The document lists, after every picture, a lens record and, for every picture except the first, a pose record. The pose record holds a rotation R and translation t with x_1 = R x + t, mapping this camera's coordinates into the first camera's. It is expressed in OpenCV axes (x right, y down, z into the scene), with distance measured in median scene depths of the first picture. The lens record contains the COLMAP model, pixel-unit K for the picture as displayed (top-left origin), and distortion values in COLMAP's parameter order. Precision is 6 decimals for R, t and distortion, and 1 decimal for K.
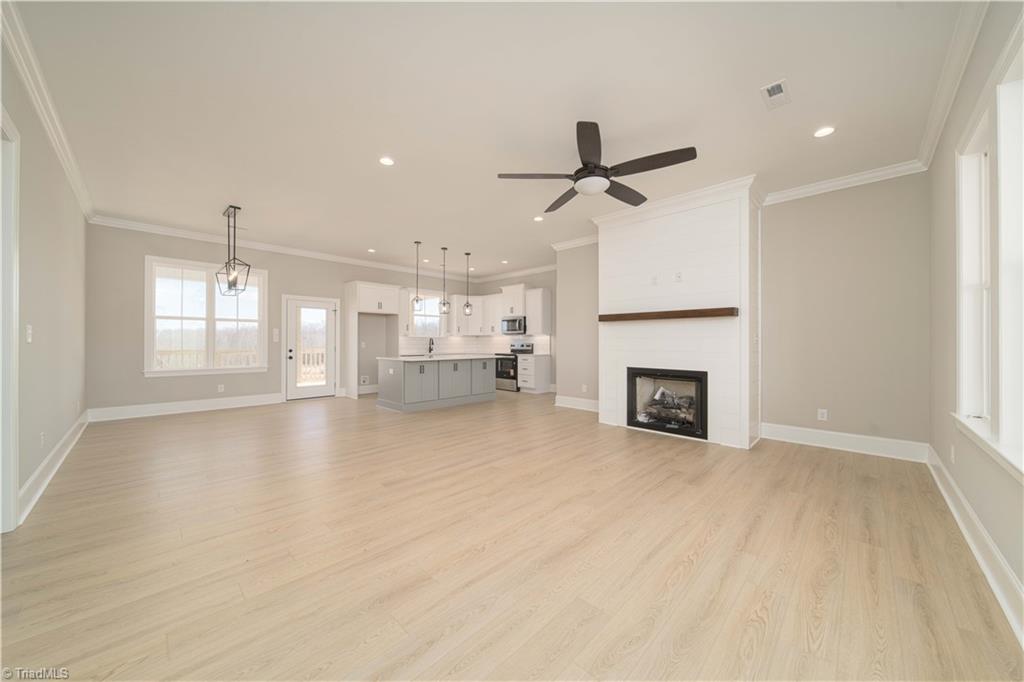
lens RADIAL K [[361.1, 0, 515.0], [0, 361.1, 339.3], [0, 0, 1]] dist [-0.001439, -0.000040]
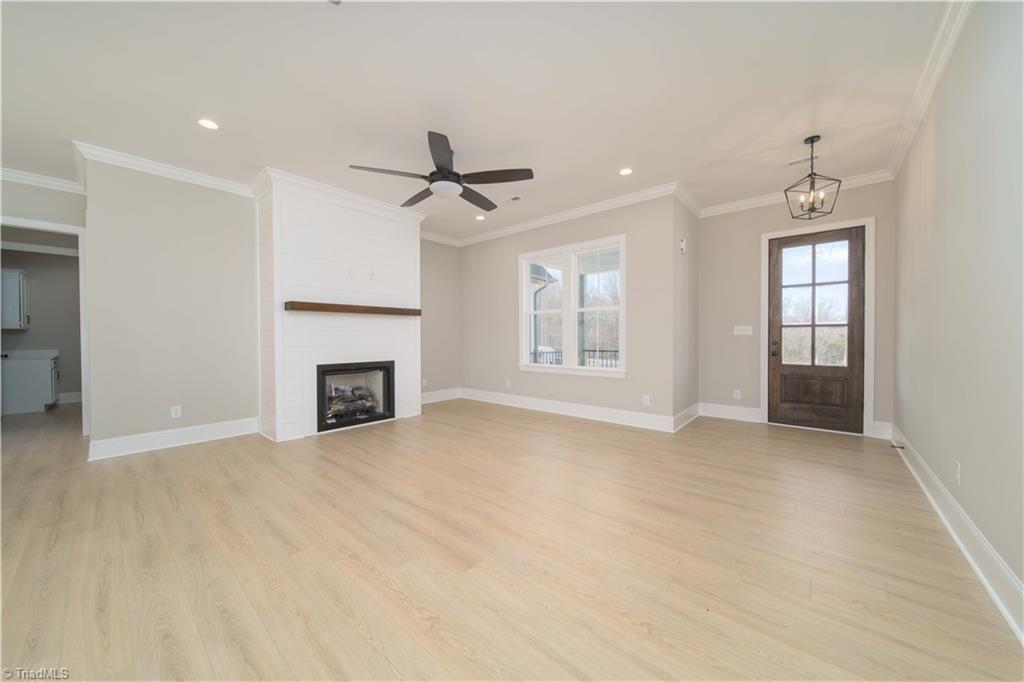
lens RADIAL K [[361.1, 0, 515.0], [0, 361.1, 339.3], [0, 0, 1]] dist [-0.001439, -0.000040]
pose [[-0.057676, -0.012578, 0.998256, -0.710015], [-0.000929, 0.999921, 0.012545, 0.003718], [-0.998335, -0.000204, -0.057683, 0.694459]]
